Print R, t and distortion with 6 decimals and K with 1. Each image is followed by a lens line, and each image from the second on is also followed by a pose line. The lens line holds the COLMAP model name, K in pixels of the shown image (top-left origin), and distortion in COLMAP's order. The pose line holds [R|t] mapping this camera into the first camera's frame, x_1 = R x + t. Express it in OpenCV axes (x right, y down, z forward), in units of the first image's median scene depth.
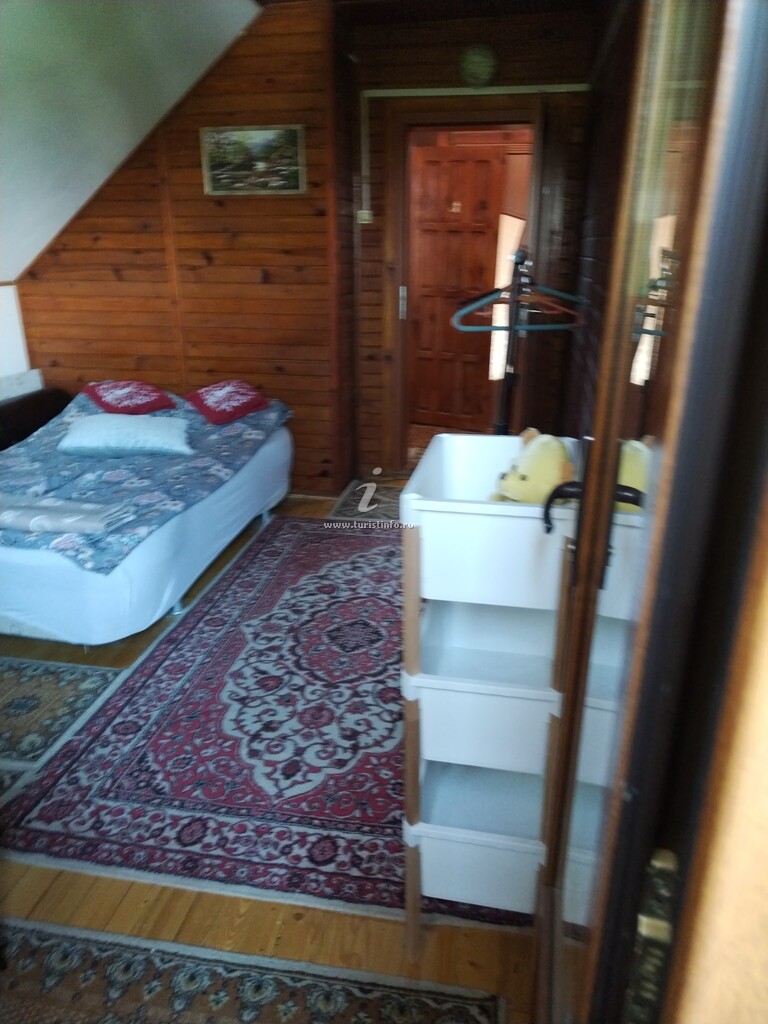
lens RADIAL K [[736.7, 0, 384.0], [0, 736.7, 512.0], [0, 0, 1]] dist [0.040096, -0.063880]
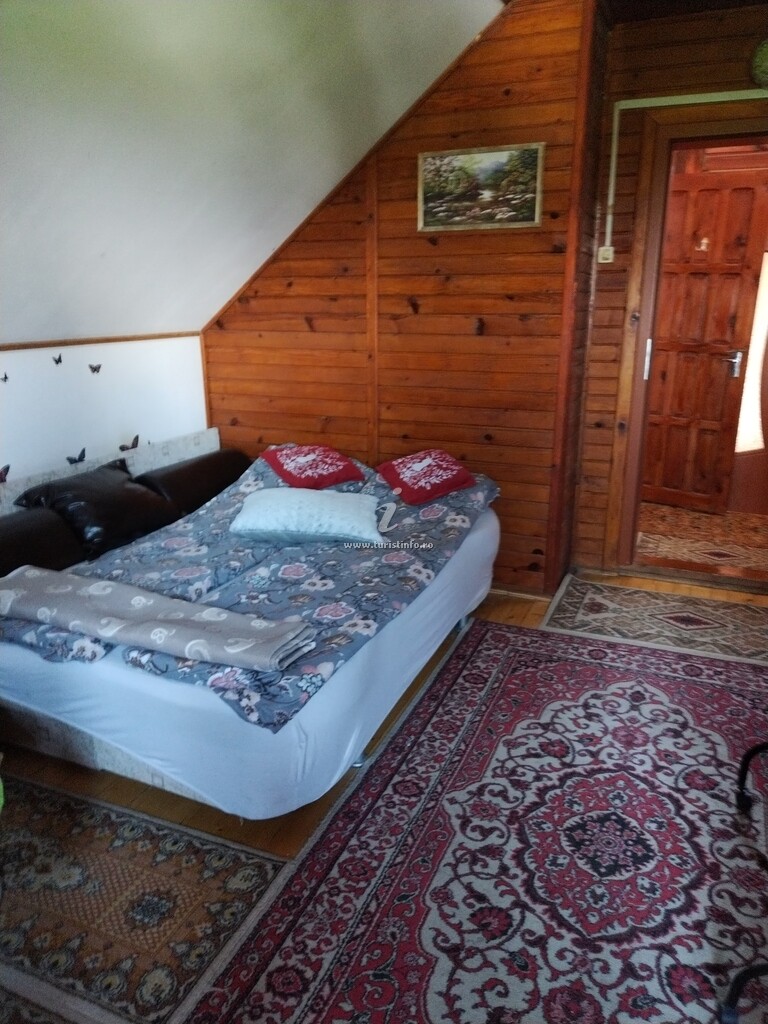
lens RADIAL K [[736.7, 0, 384.0], [0, 736.7, 512.0], [0, 0, 1]] dist [0.040096, -0.063880]
pose [[0.976510, 0.056754, -0.207864, -0.089274], [-0.069401, 0.996123, -0.054059, -0.065431], [0.203990, 0.067216, 0.976663, 0.201557]]
